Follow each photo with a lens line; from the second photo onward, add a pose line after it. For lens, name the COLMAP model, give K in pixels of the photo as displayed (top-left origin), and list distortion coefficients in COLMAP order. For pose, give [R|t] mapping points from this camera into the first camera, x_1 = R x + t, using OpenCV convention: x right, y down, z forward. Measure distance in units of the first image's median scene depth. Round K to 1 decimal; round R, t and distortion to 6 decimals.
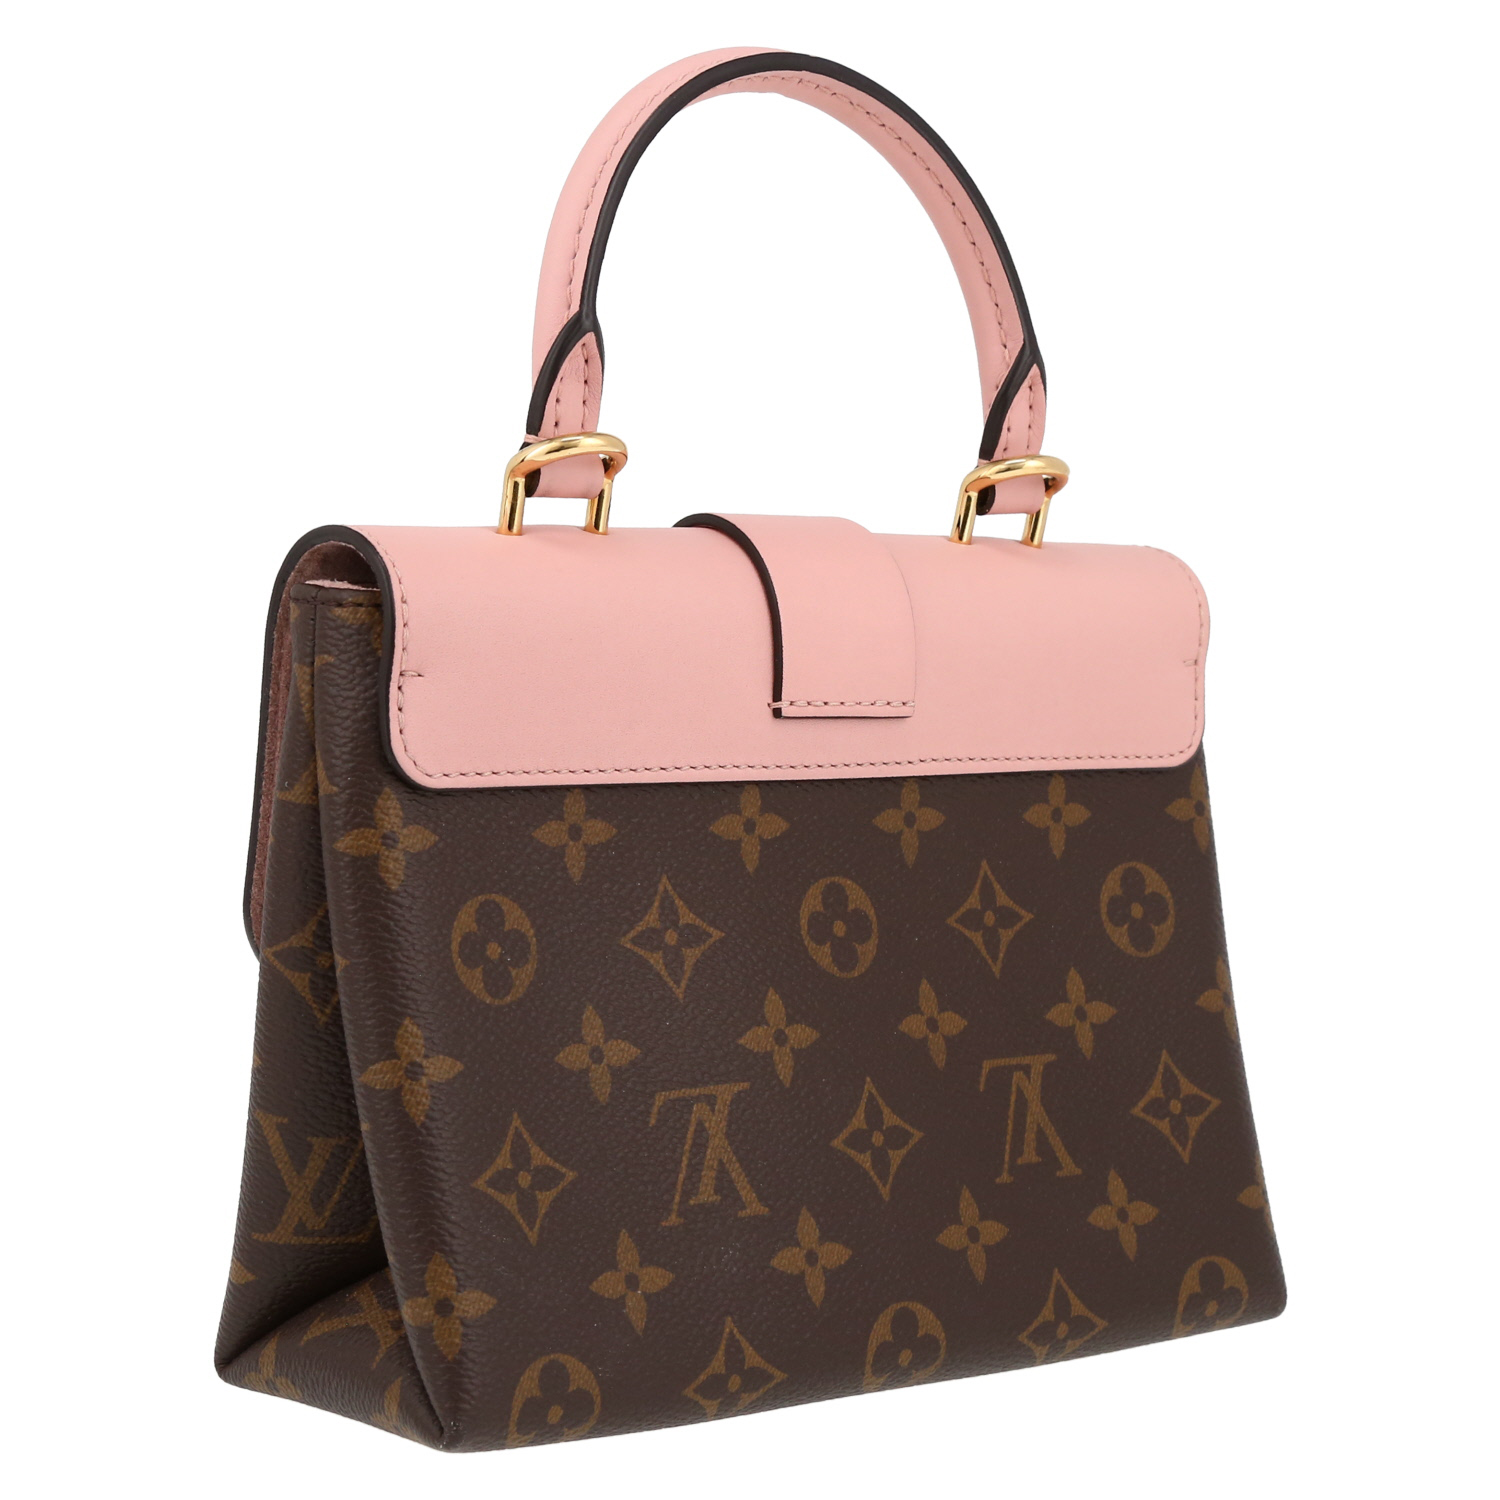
lens RADIAL K [[3334.4, 0, 735.0], [0, 3334.4, 759.6], [0, 0, 1]] dist [-0.014017, 0.000000]
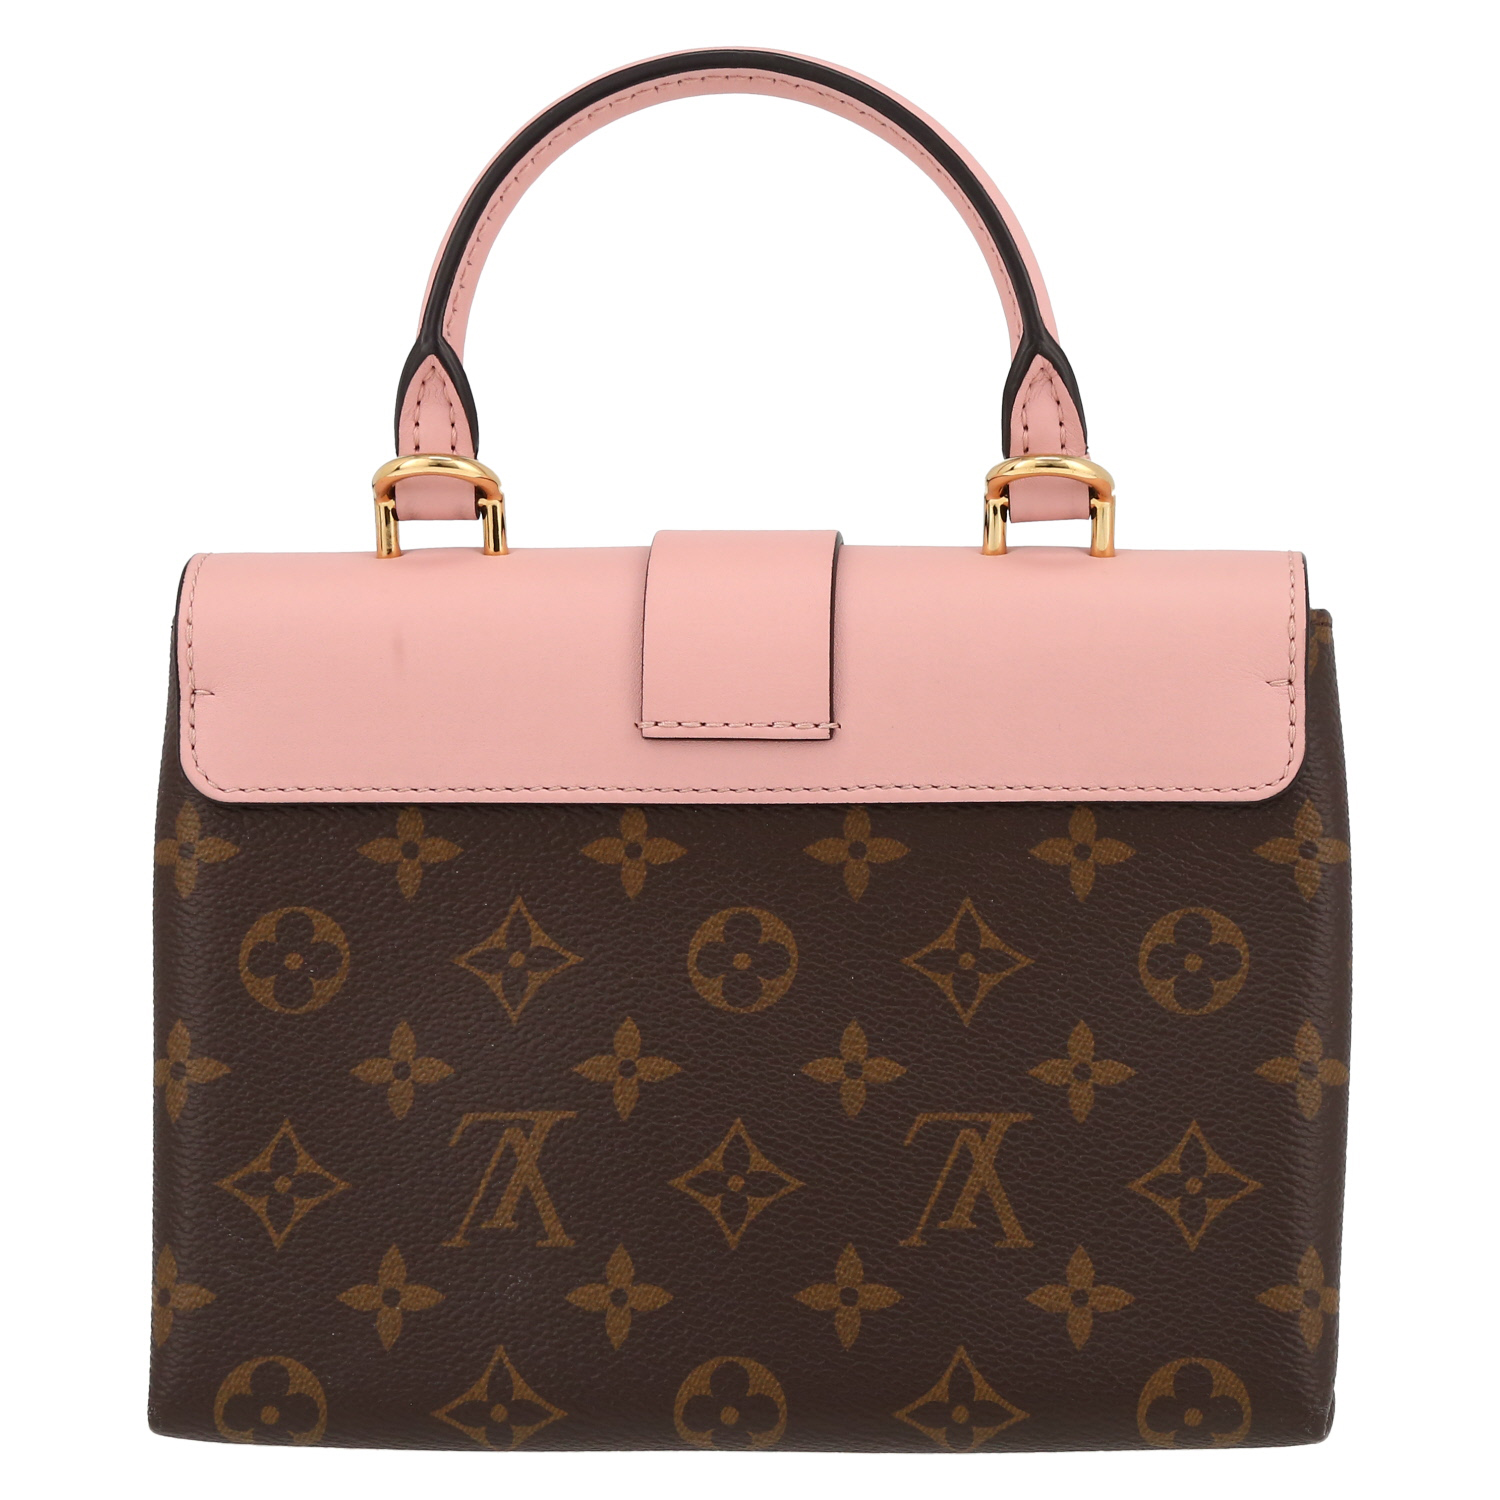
lens RADIAL K [[2733.0, 0, 824.1], [0, 2733.0, 862.7], [0, 0, 1]] dist [-0.003975, 0.000000]
pose [[0.798130, 0.041392, -0.601062, 0.536773], [-0.018756, 0.998861, 0.043880, -0.012901], [0.602194, -0.023749, 0.797997, 0.398904]]
